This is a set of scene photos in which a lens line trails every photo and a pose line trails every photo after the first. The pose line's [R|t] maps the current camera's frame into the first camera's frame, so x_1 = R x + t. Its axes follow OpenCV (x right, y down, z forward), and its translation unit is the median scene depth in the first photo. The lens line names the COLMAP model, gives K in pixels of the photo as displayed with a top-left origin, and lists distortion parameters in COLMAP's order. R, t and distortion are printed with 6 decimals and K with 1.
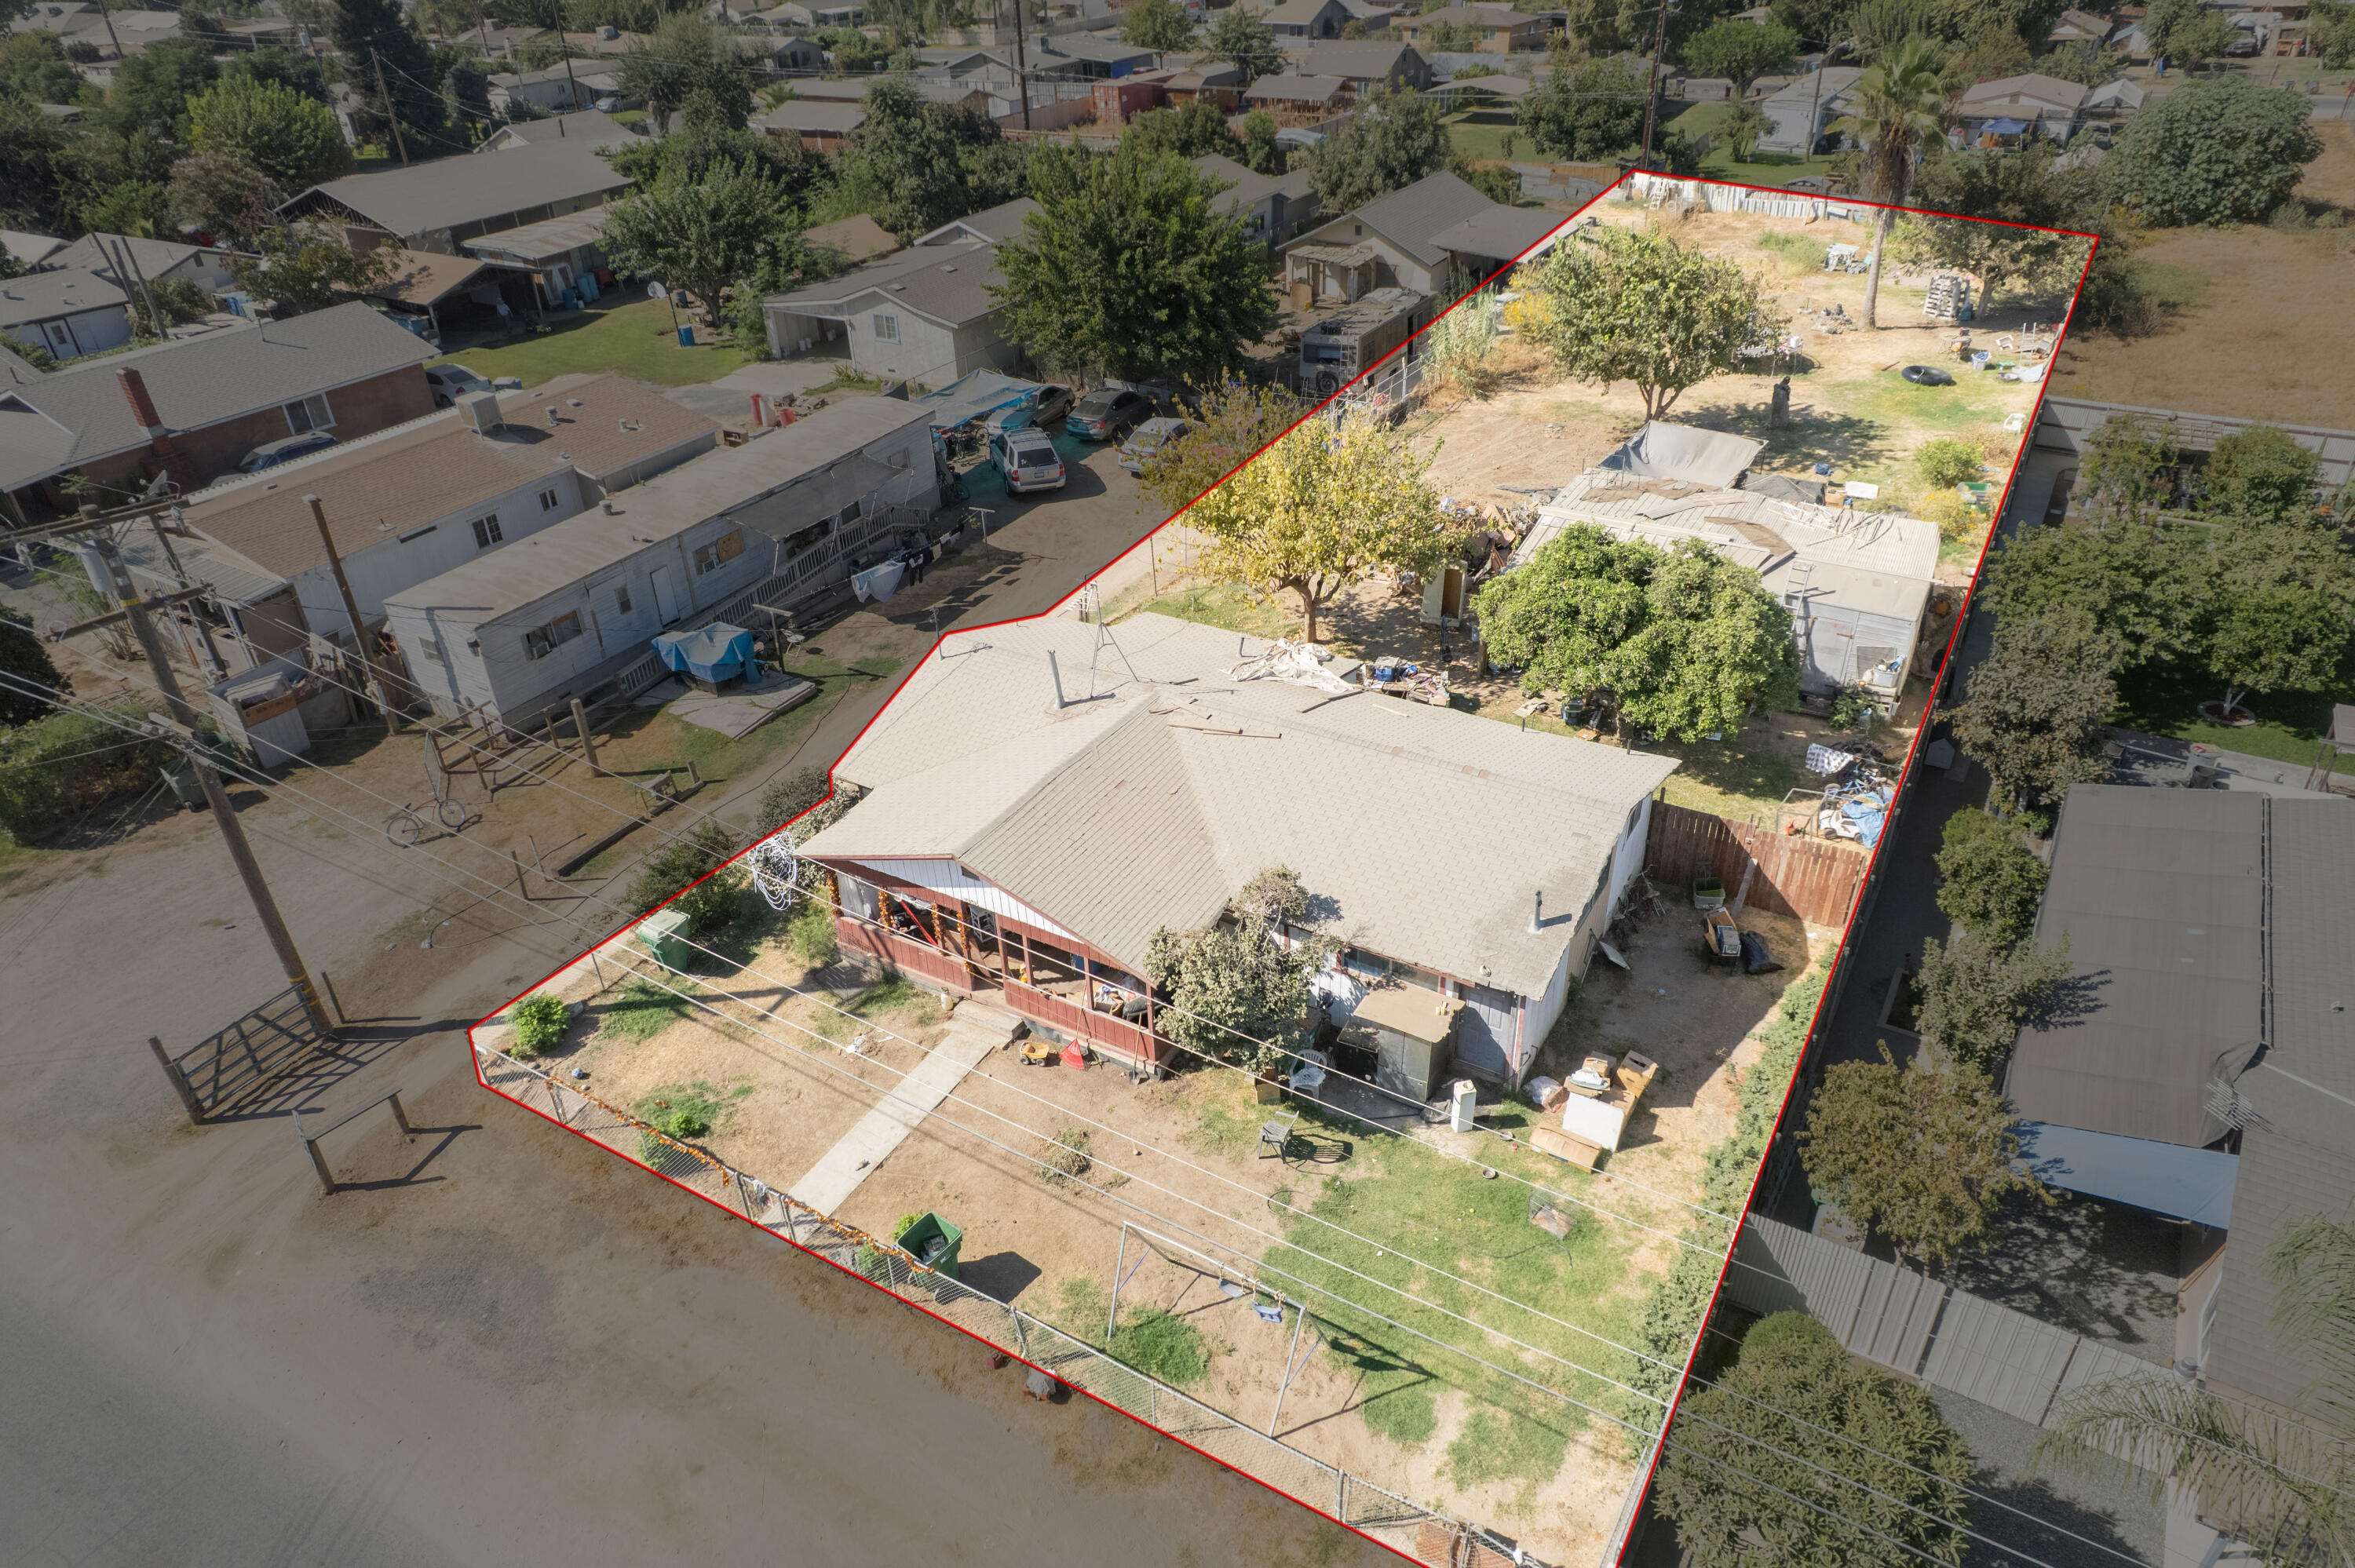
lens RADIAL K [[1506.0, 0, 1188.1], [0, 1506.0, 791.5], [0, 0, 1]] dist [-0.074829, 0.081438]
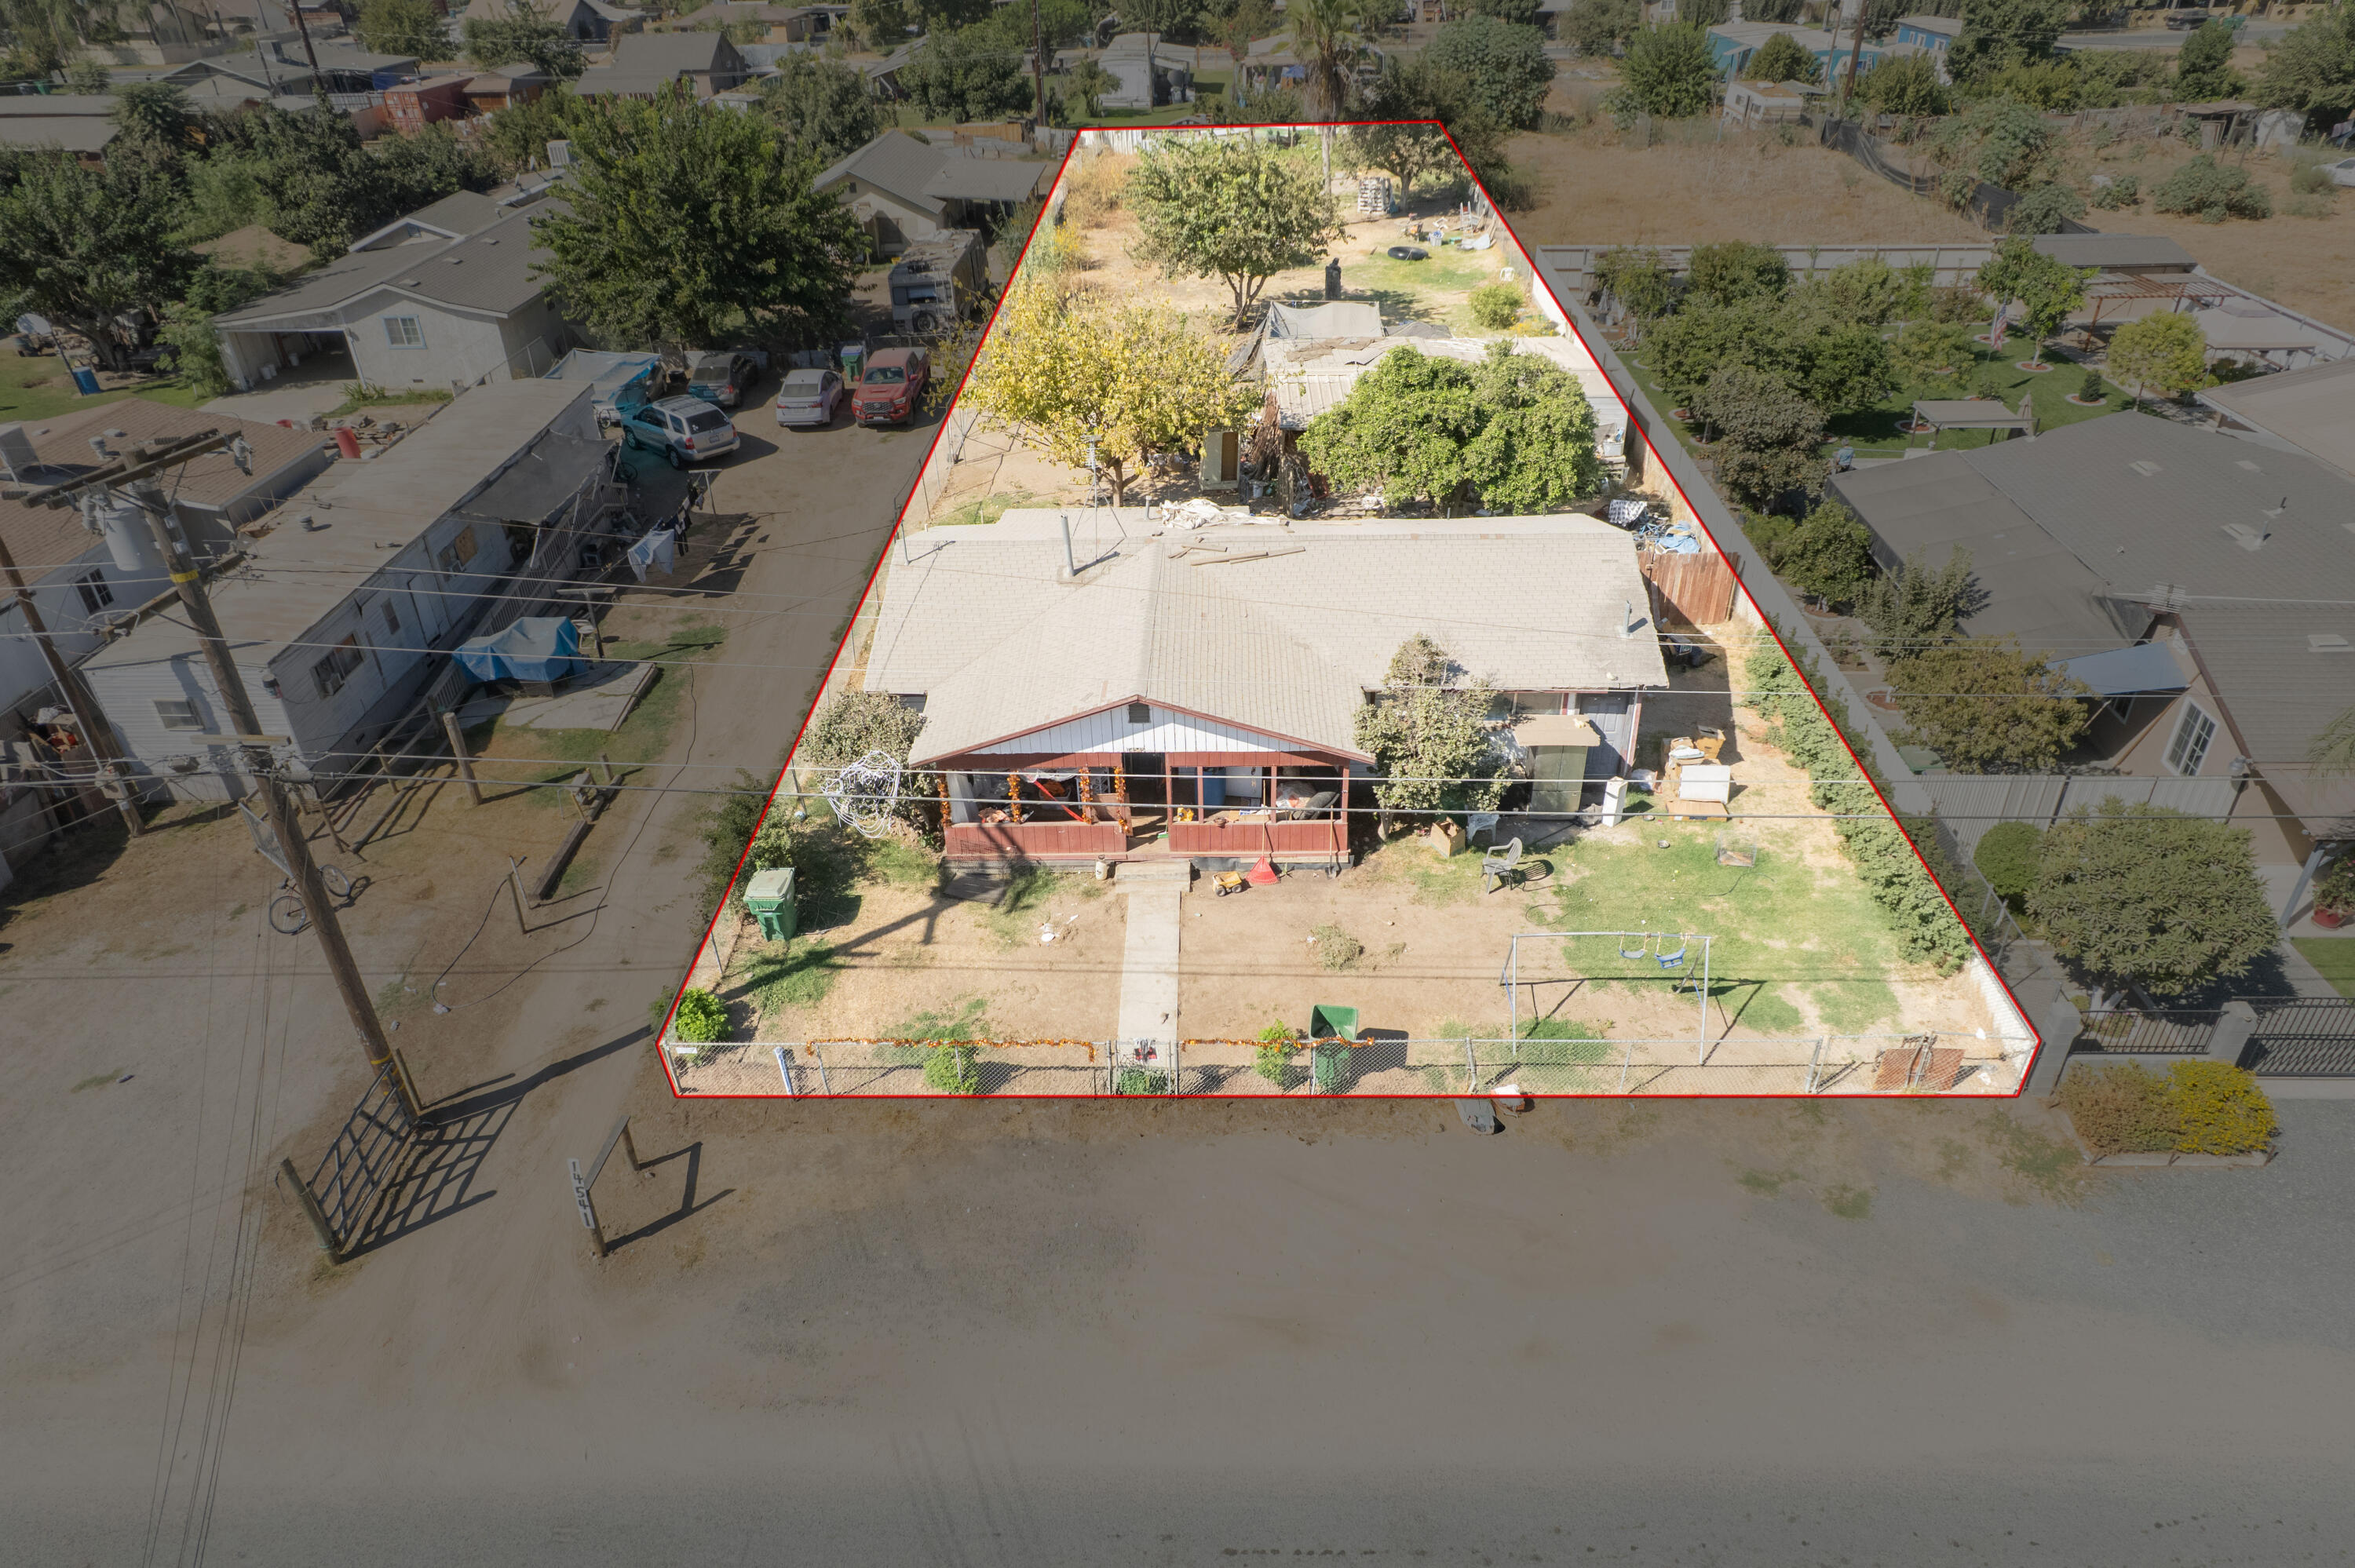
lens RADIAL K [[1506.0, 0, 1188.1], [0, 1506.0, 791.5], [0, 0, 1]] dist [-0.074829, 0.081438]
pose [[0.872026, -0.250225, 0.420664, -0.376532], [0.255743, 0.965729, 0.044299, 0.045649], [-0.417332, 0.068952, 0.906134, 0.067312]]
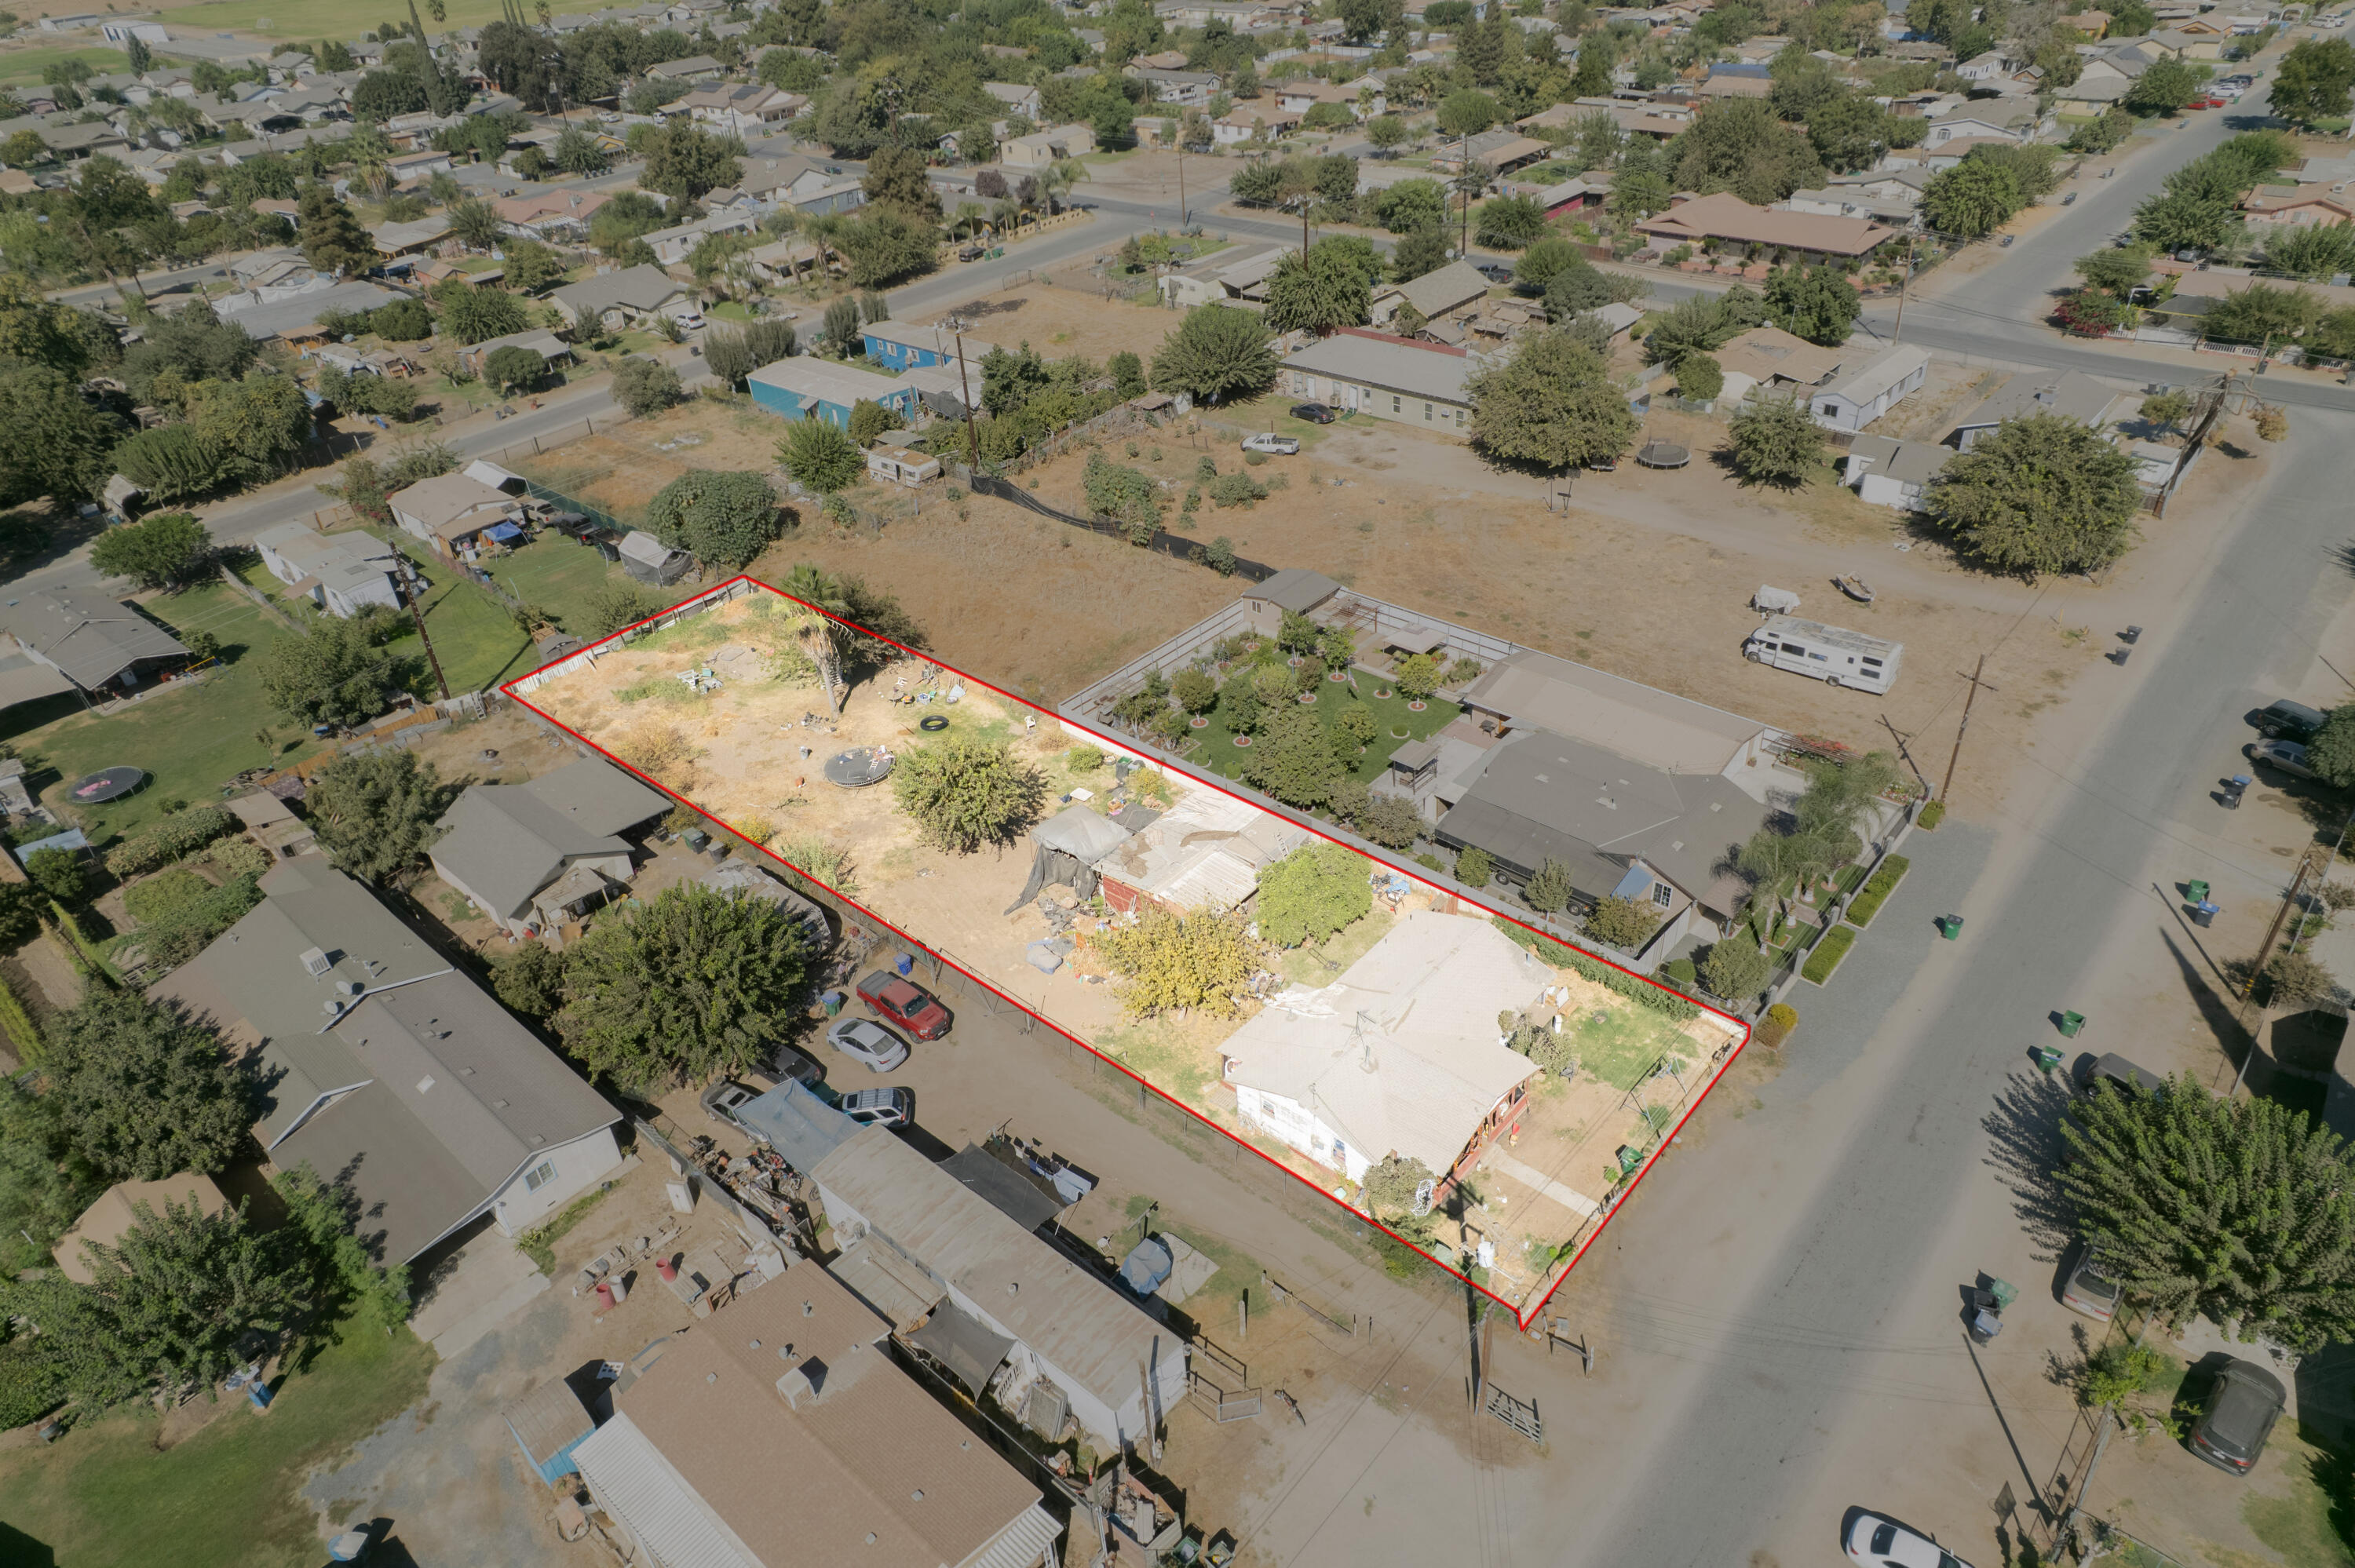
lens RADIAL K [[1506.0, 0, 1188.1], [0, 1506.0, 791.5], [0, 0, 1]] dist [-0.074829, 0.081438]
pose [[0.185970, -0.529860, 0.827444, -1.364778], [0.567381, 0.745449, 0.349834, -0.998962], [-0.802181, 0.404418, 0.439264, 0.082650]]
